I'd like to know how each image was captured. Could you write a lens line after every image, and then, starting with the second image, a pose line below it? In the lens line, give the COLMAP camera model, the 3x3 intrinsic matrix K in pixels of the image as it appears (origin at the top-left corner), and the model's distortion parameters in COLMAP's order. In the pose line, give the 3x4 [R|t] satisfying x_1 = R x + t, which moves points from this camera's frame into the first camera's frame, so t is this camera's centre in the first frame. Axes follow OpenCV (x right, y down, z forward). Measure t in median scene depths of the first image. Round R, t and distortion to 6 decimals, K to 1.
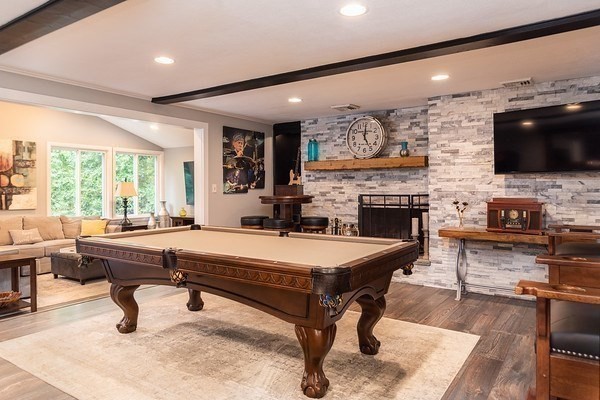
lens RADIAL K [[410.9, 0, 291.6], [0, 410.9, 187.7], [0, 0, 1]] dist [0.010236, -0.009920]
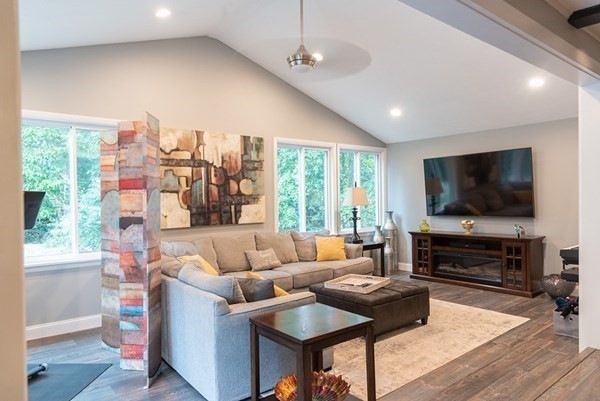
lens RADIAL K [[410.9, 0, 301.0], [0, 410.9, 200.7], [0, 0, 1]] dist [0.010236, -0.009920]
pose [[0.960982, -0.008416, -0.276482, -0.223061], [0.012810, 0.999819, 0.014091, -0.000297], [0.276314, -0.017083, 0.960916, 0.175371]]
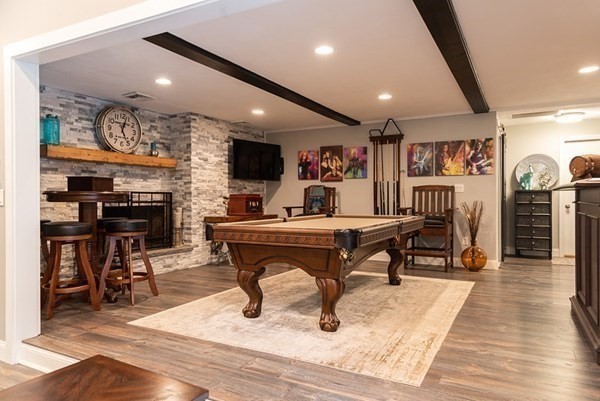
lens RADIAL K [[410.9, 0, 300.7], [0, 410.9, 201.0], [0, 0, 1]] dist [0.010236, -0.009920]
pose [[-0.109896, -0.002795, 0.993939, -1.072329], [-0.004503, 0.999987, 0.002314, 0.045768], [-0.993933, -0.004222, -0.109908, 0.953505]]
